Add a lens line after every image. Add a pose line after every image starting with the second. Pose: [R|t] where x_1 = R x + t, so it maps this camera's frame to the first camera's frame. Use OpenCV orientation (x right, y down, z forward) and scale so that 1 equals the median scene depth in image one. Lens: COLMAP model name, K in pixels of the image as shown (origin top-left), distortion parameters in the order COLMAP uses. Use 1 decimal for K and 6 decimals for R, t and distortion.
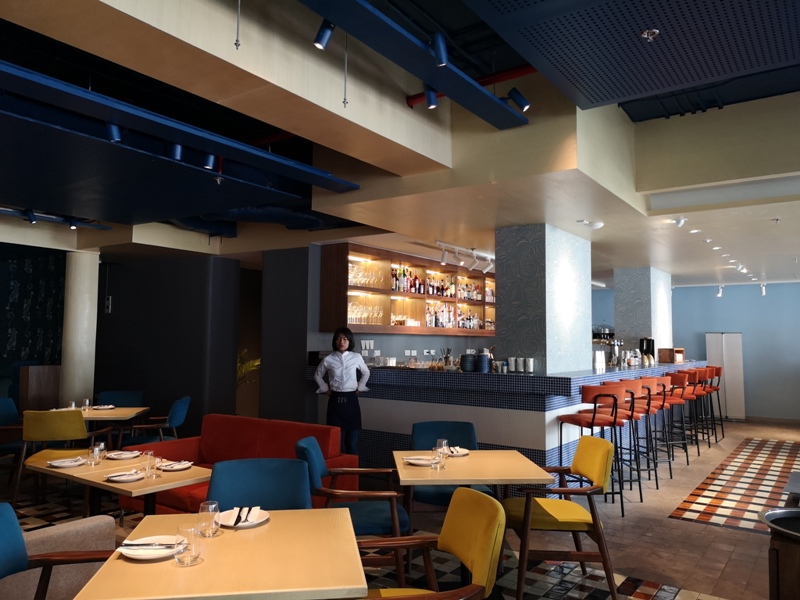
lens RADIAL K [[631.6, 0, 402.1], [0, 631.6, 300.0], [0, 0, 1]] dist [0.001864, -0.005339]
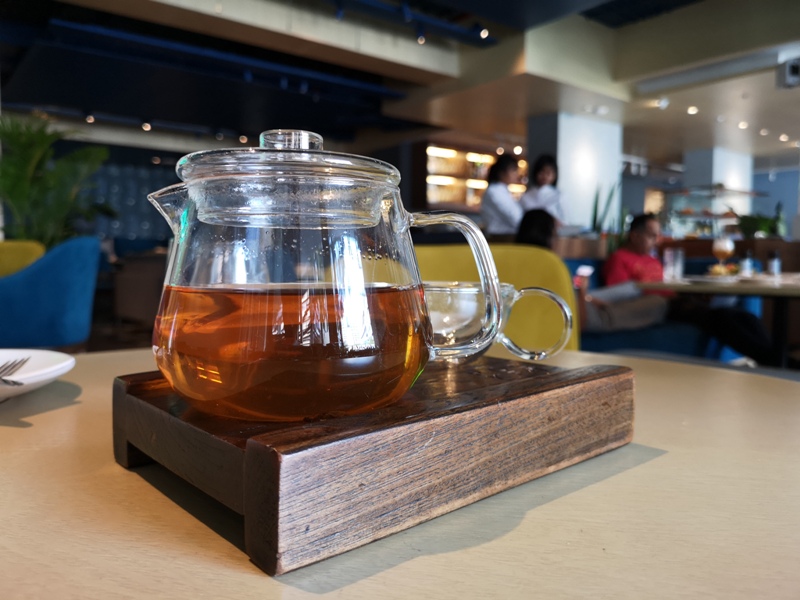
lens RADIAL K [[631.6, 0, 398.3], [0, 631.6, 299.8], [0, 0, 1]] dist [0.001864, -0.005339]
pose [[0.970335, -0.004554, -0.241722, 0.286155], [0.037309, 0.990666, 0.131104, 0.108337], [0.238869, -0.136233, 0.961448, -0.529732]]
